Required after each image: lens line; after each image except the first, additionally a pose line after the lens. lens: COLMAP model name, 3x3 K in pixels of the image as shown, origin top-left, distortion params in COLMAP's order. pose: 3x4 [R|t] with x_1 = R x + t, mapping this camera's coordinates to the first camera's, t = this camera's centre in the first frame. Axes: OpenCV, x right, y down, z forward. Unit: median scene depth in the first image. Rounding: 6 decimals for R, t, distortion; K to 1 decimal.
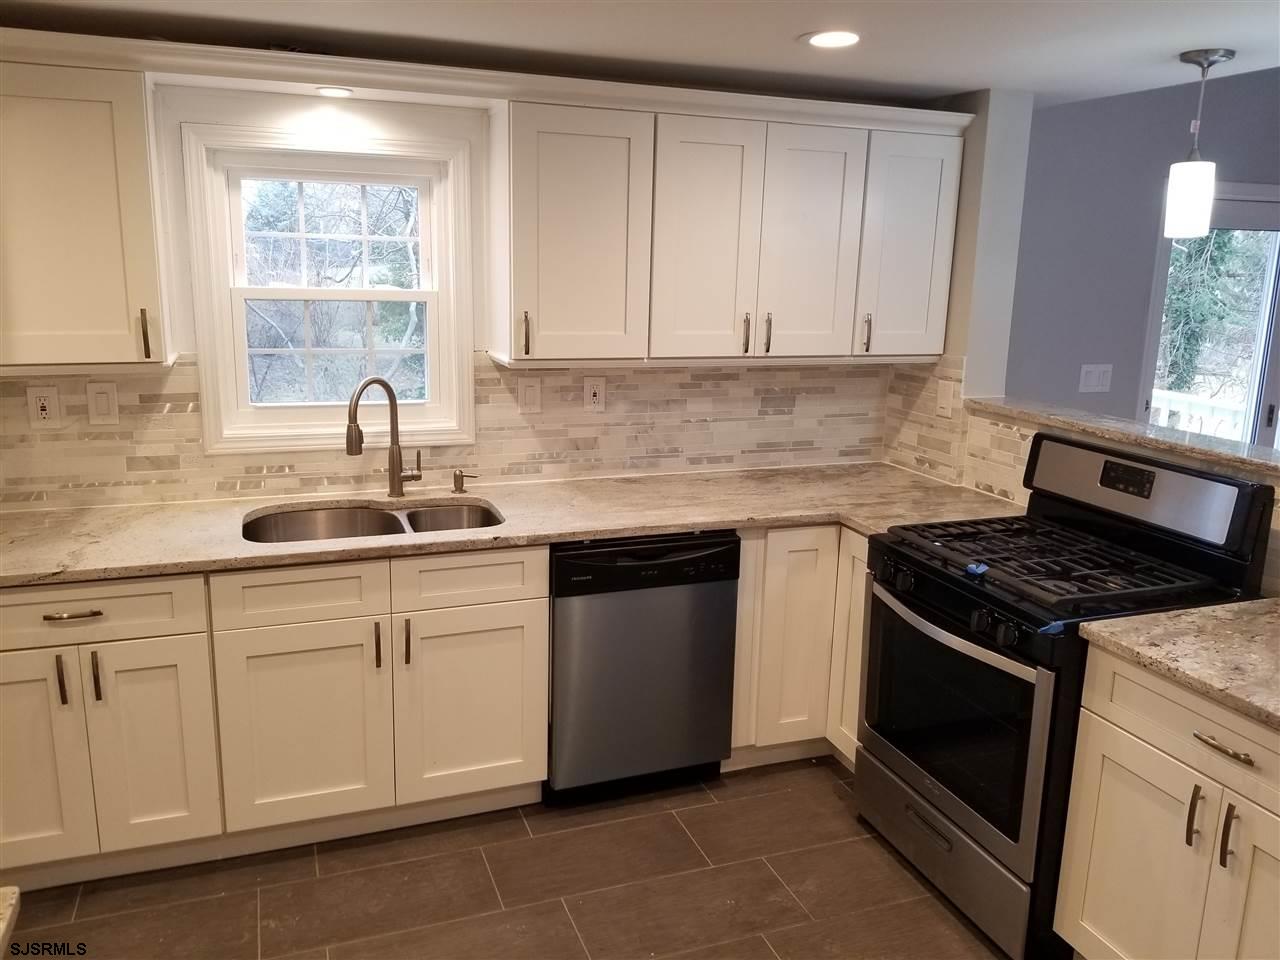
lens RADIAL K [[989.8, 0, 631.6], [0, 989.8, 468.9], [0, 0, 1]] dist [0.078448, -0.135471]
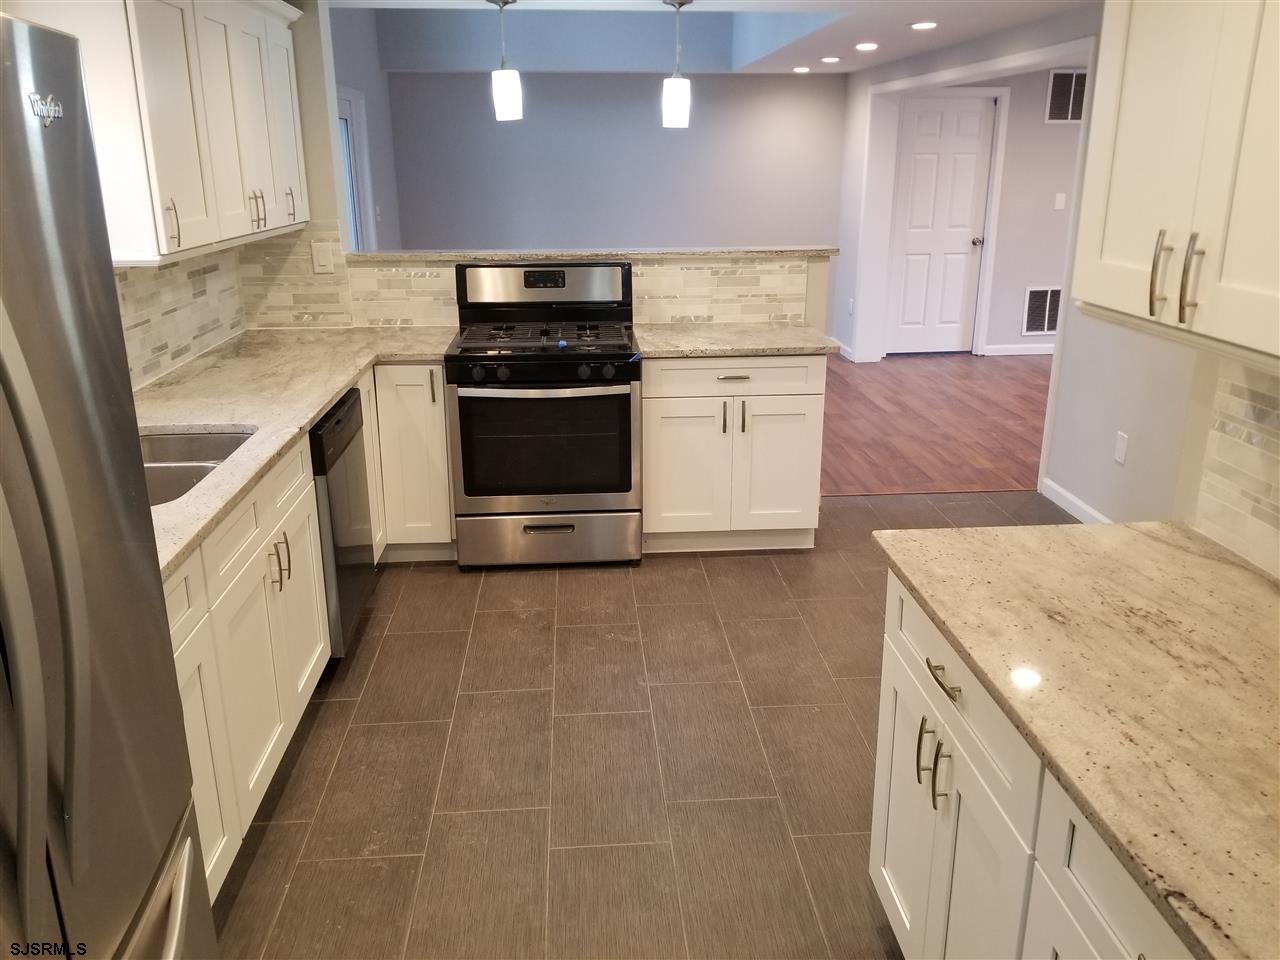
lens RADIAL K [[989.8, 0, 631.6], [0, 989.8, 468.9], [0, 0, 1]] dist [0.078448, -0.135471]
pose [[0.290605, -0.310474, 0.905072, -0.799946], [0.211045, 0.943396, 0.255858, -0.064826], [-0.933279, 0.116657, 0.339679, 0.301722]]
